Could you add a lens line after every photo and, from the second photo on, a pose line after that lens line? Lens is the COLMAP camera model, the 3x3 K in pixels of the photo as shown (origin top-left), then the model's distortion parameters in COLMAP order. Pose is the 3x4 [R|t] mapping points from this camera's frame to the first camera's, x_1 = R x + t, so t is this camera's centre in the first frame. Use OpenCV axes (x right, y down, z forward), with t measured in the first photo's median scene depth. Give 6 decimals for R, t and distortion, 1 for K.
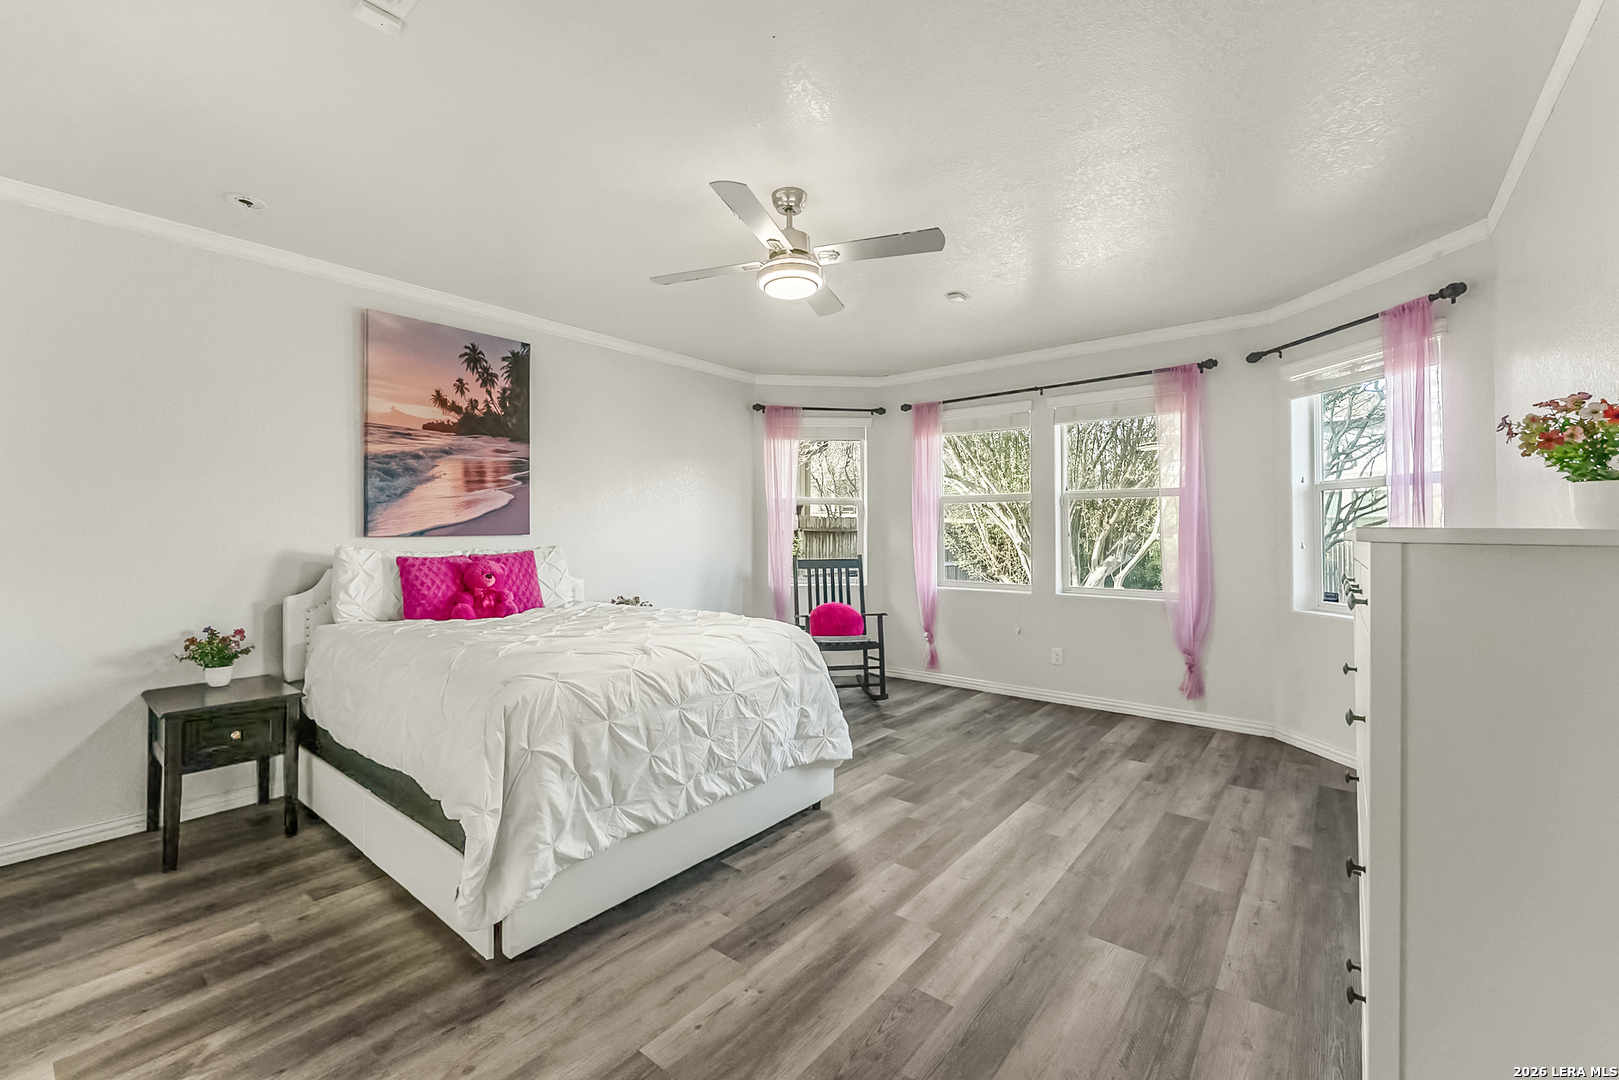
lens RADIAL K [[665.4, 0, 807.8], [0, 665.4, 530.9], [0, 0, 1]] dist [0.004024, -0.000008]
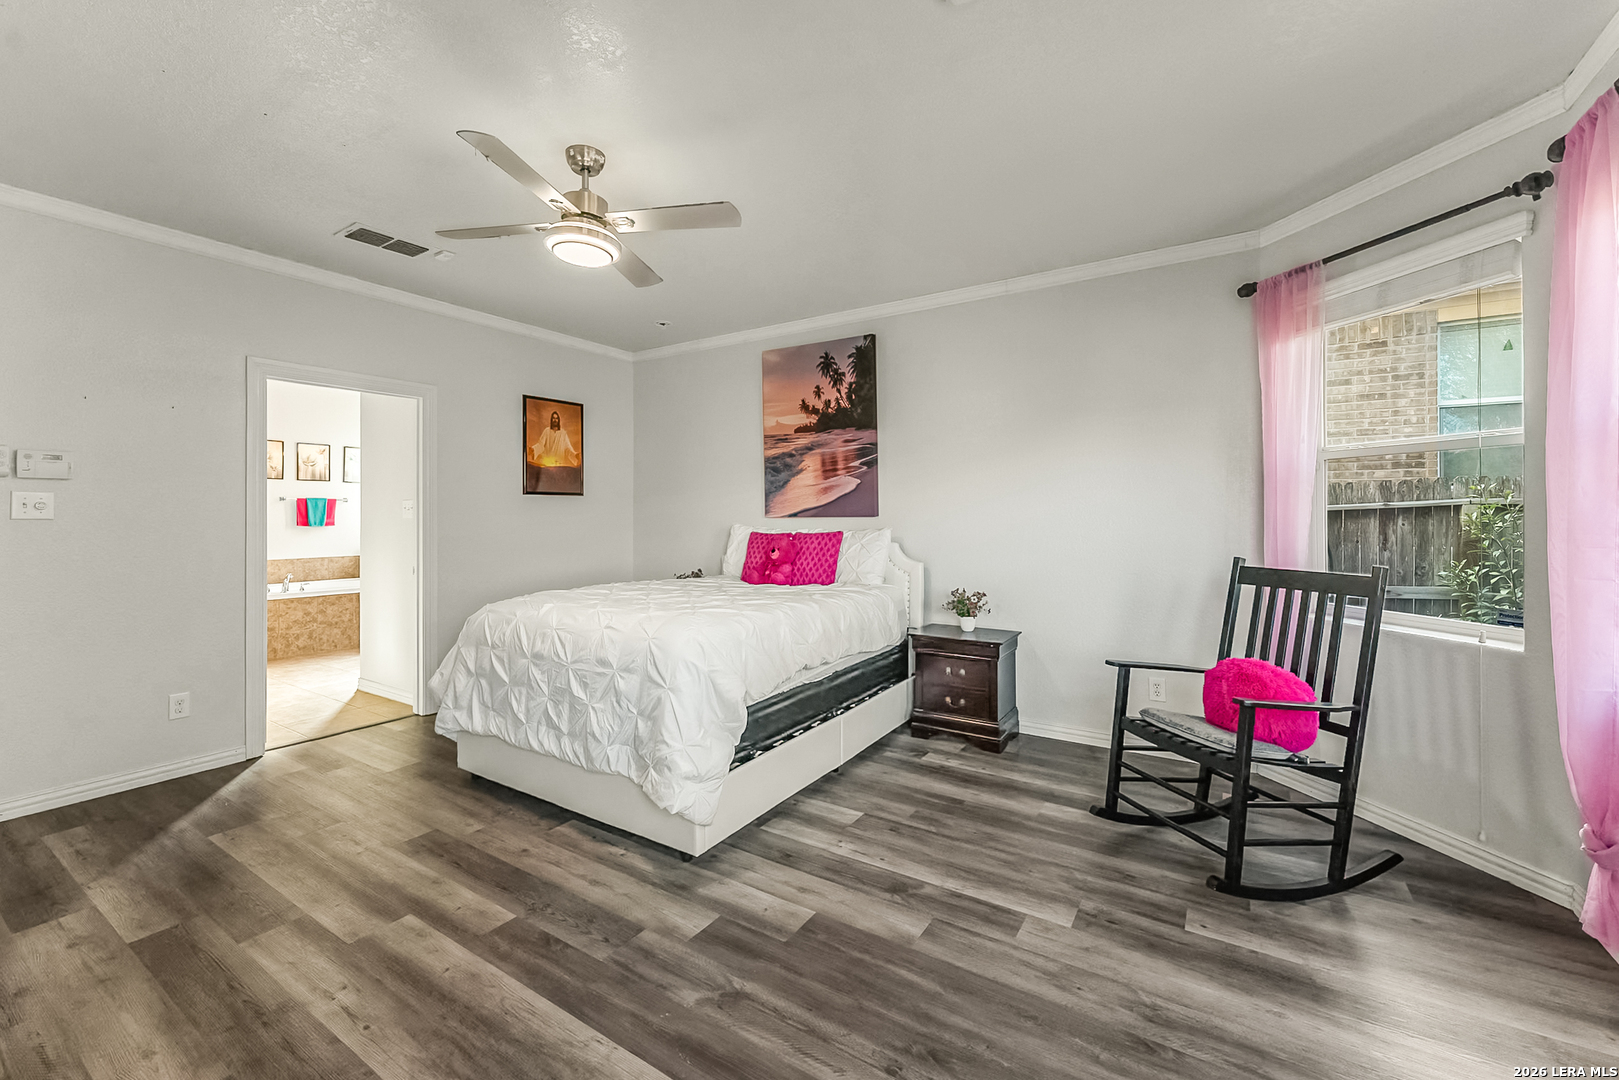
lens RADIAL K [[665.4, 0, 795.6], [0, 665.4, 512.8], [0, 0, 1]] dist [0.004024, -0.000008]
pose [[0.100637, -0.005447, -0.994908, 0.650400], [0.000720, 0.999985, -0.005402, 0.005718], [0.994923, -0.000172, 0.100640, 0.833447]]
